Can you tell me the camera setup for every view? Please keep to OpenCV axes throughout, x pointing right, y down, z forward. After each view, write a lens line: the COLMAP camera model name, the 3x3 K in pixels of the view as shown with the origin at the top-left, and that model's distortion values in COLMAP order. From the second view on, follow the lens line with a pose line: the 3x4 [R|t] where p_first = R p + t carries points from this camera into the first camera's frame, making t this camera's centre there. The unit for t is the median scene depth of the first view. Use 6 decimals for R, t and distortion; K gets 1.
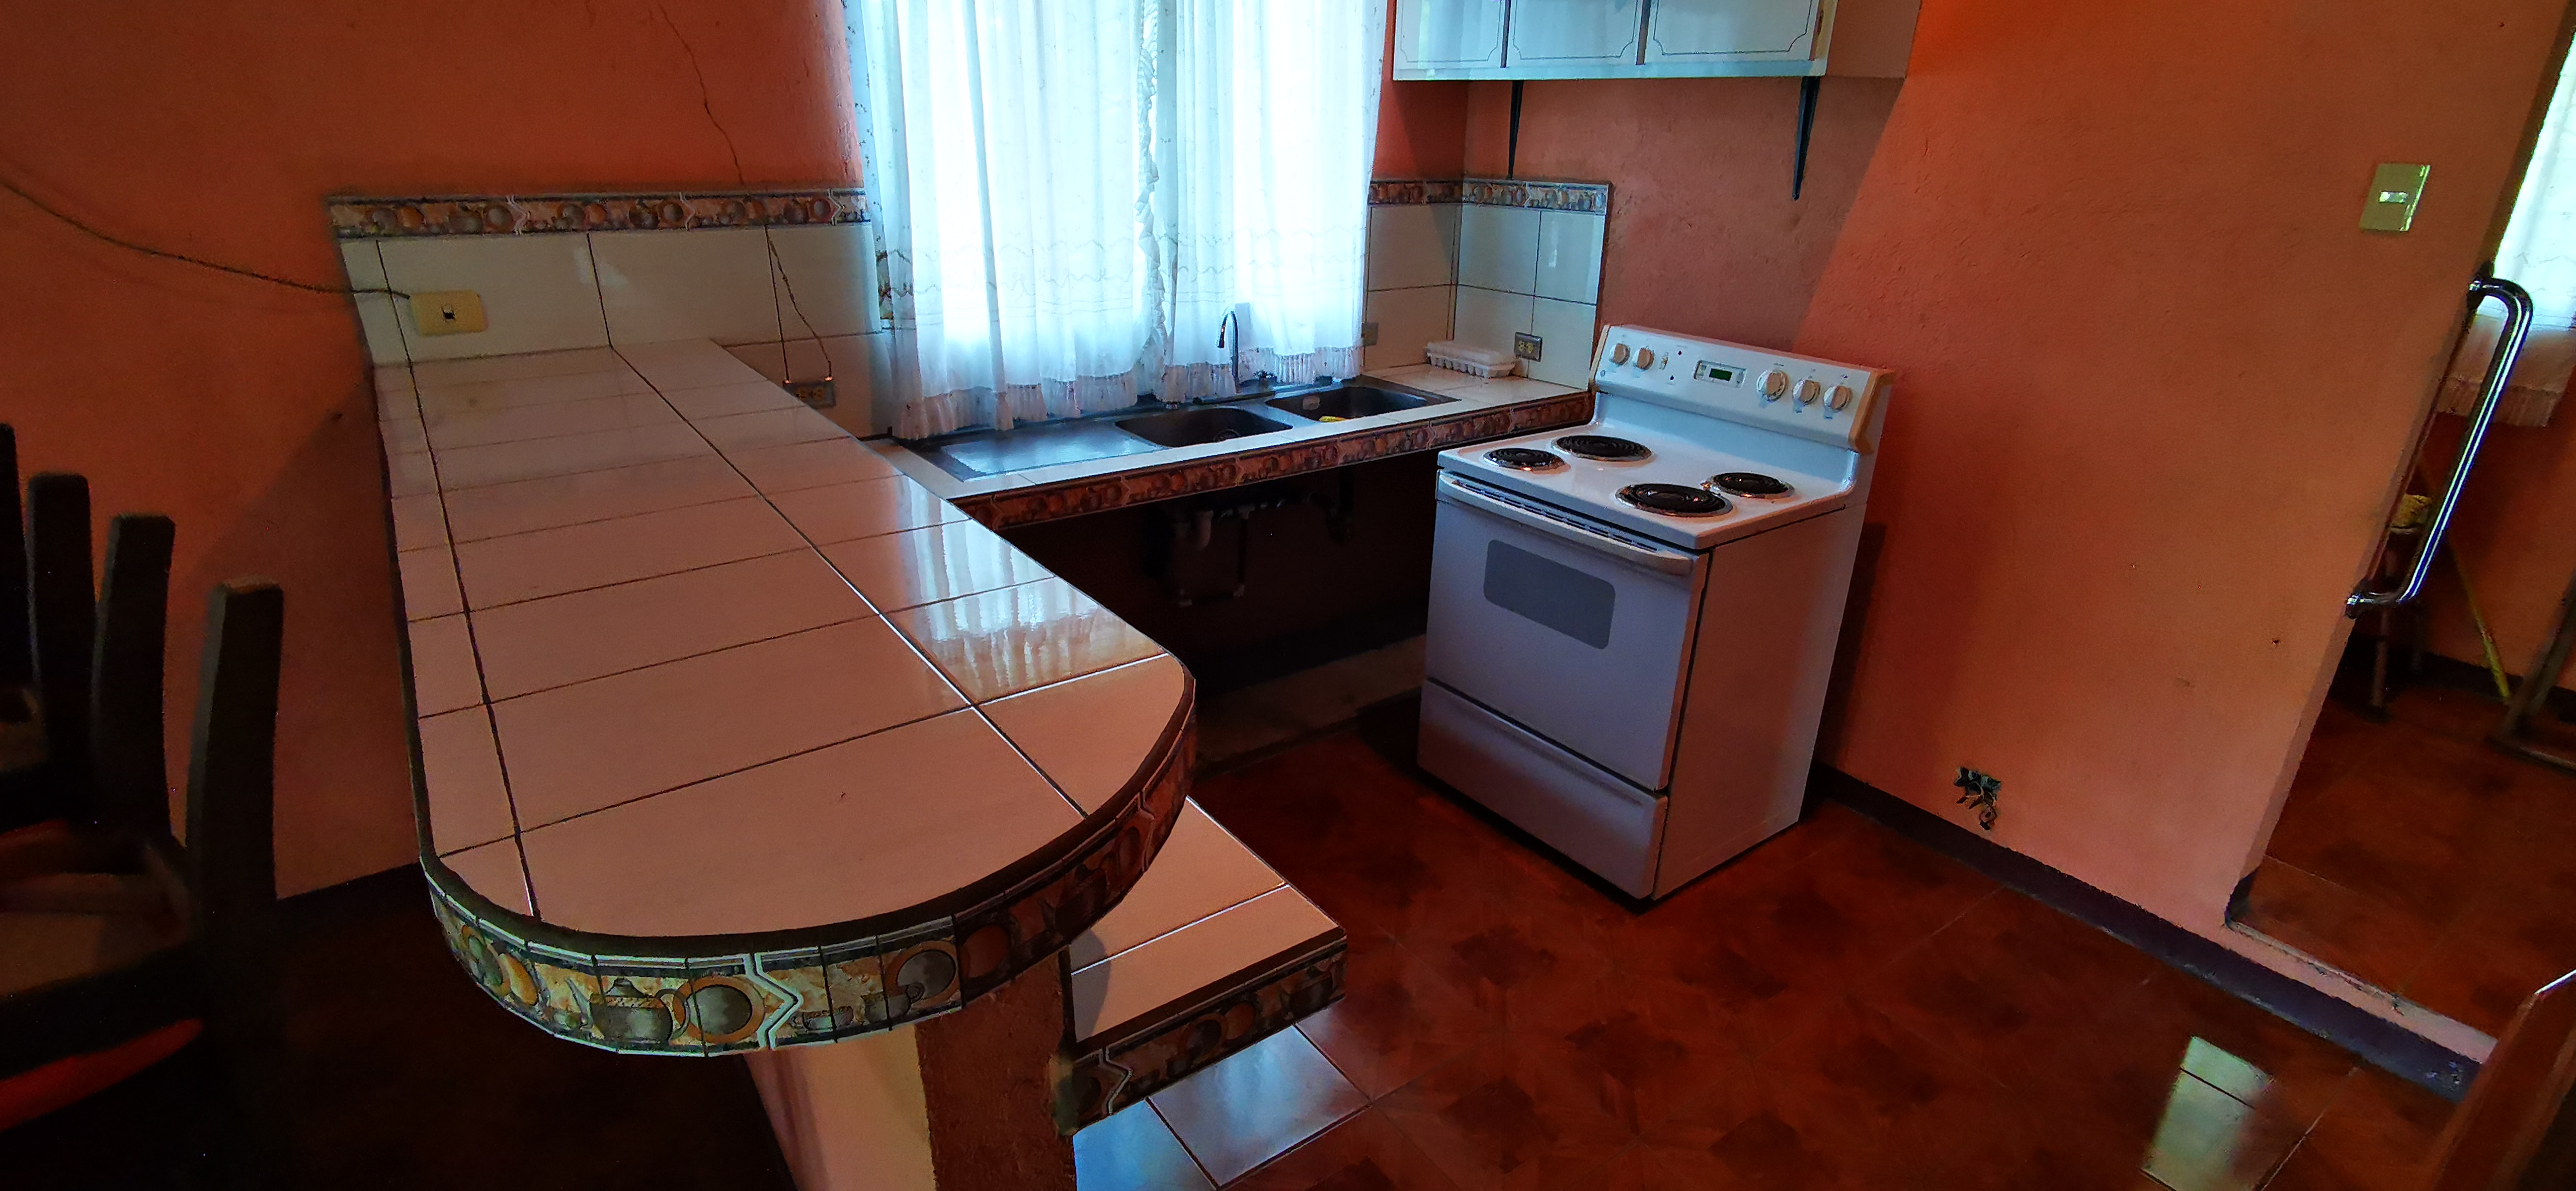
lens RADIAL K [[1172.7, 0, 1287.7], [0, 1172.7, 649.6], [0, 0, 1]] dist [0.016901, 0.000053]
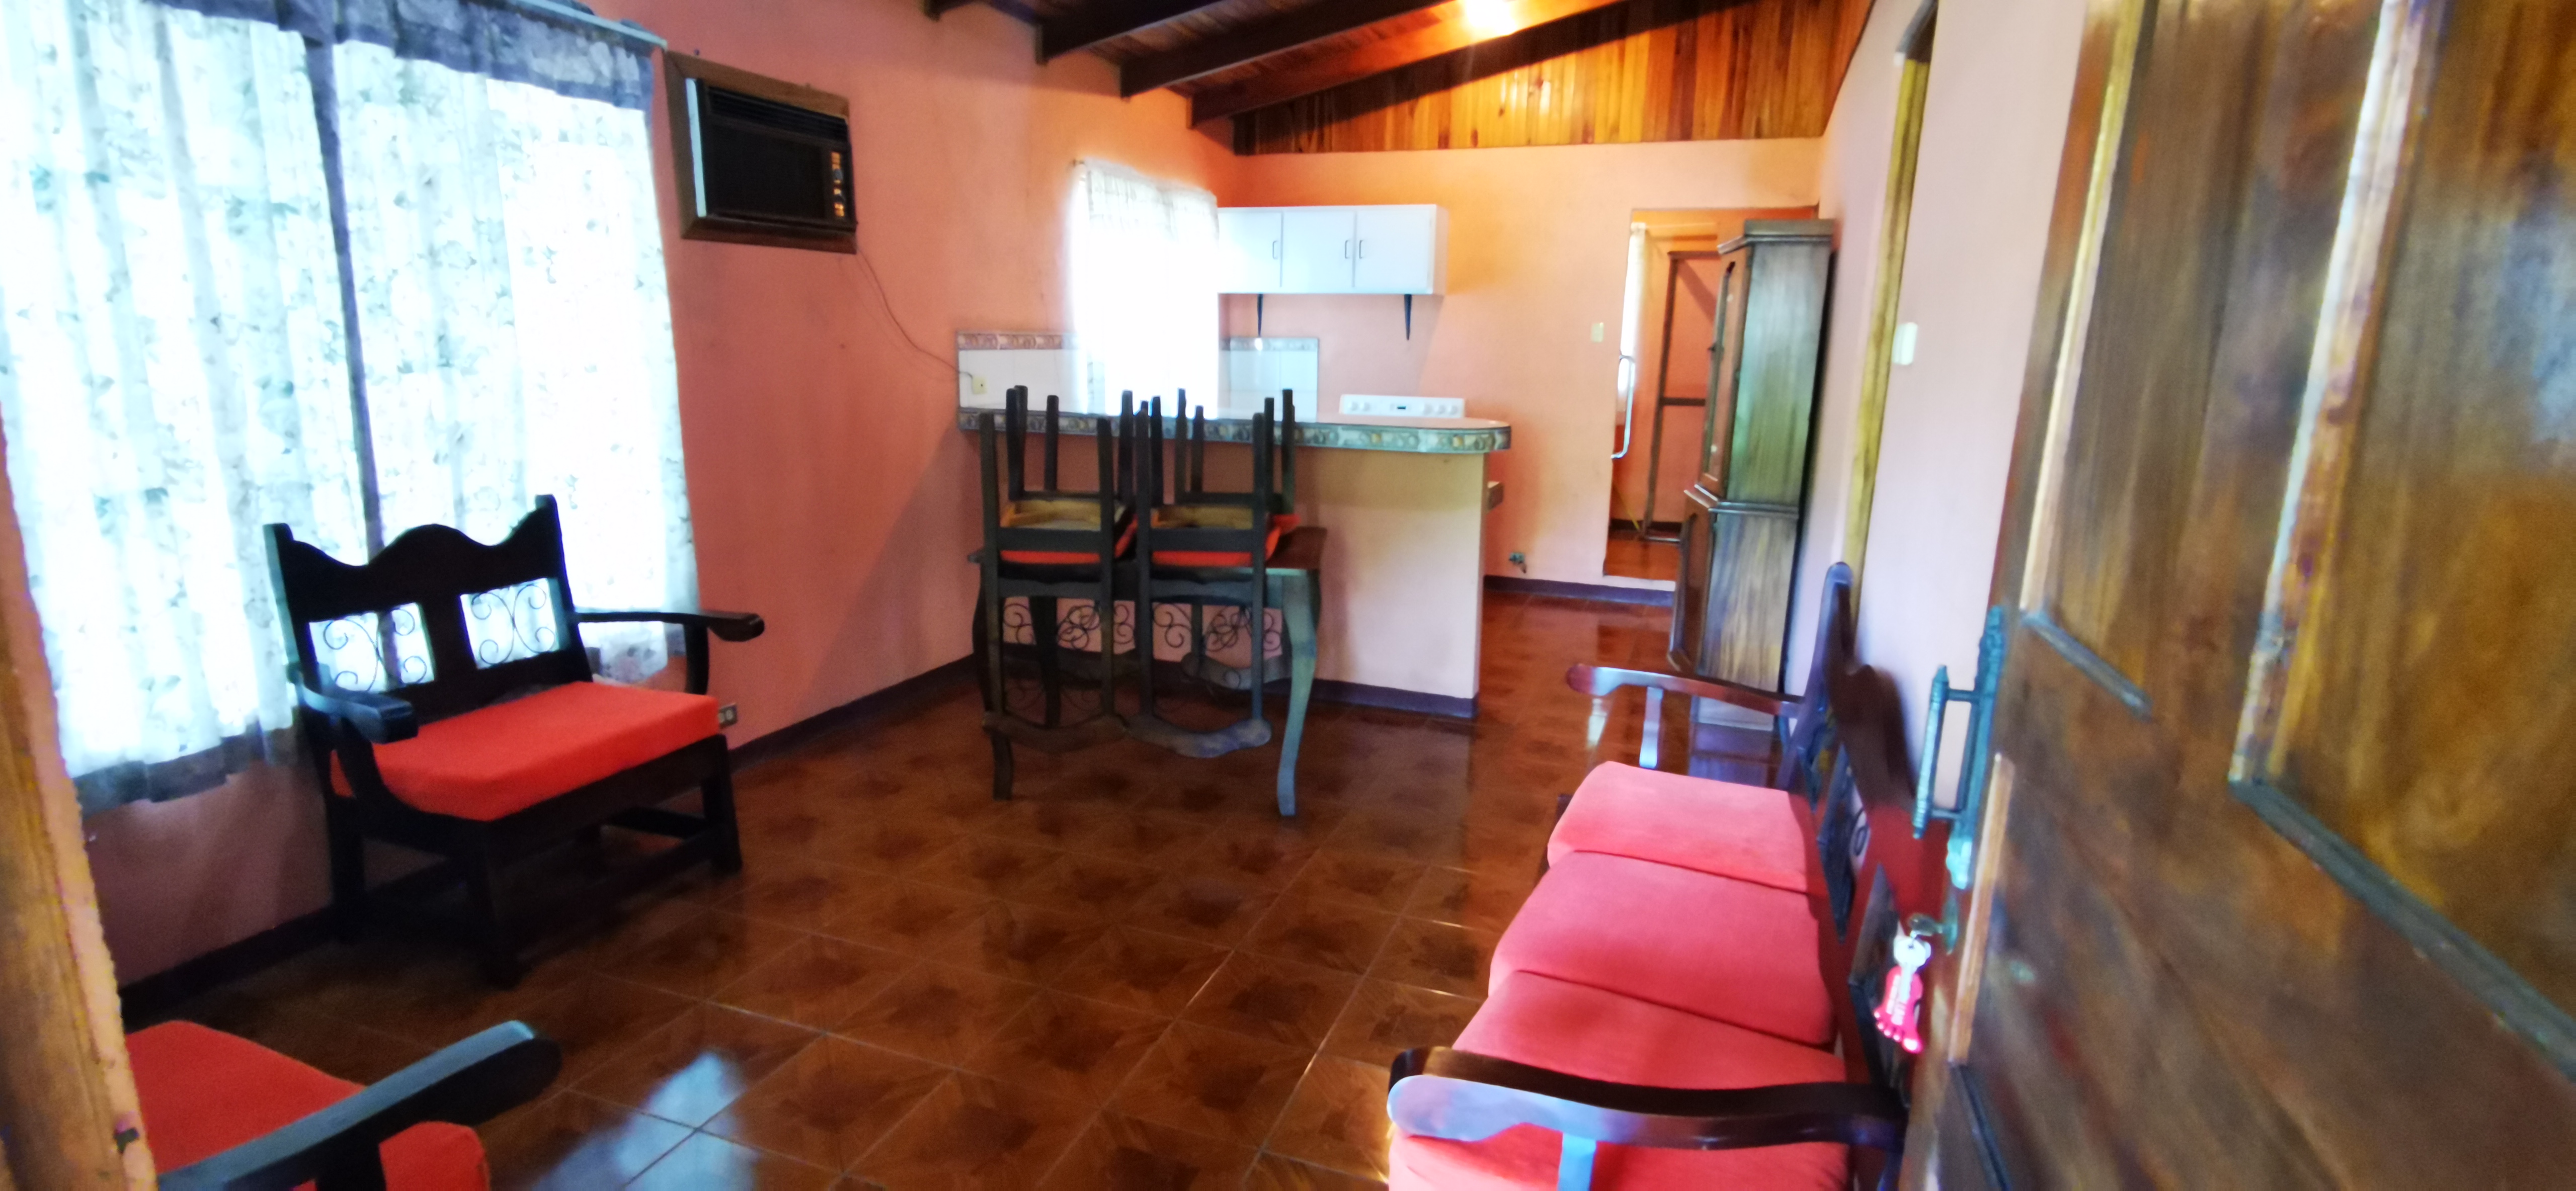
lens RADIAL K [[1172.7, 0, 1287.7], [0, 1172.7, 649.6], [0, 0, 1]] dist [0.016901, 0.000053]
pose [[0.829010, -0.141164, 0.541124, -1.276833], [0.224629, 0.970182, -0.091041, 0.442614], [-0.512137, 0.197026, 0.836000, -0.861424]]
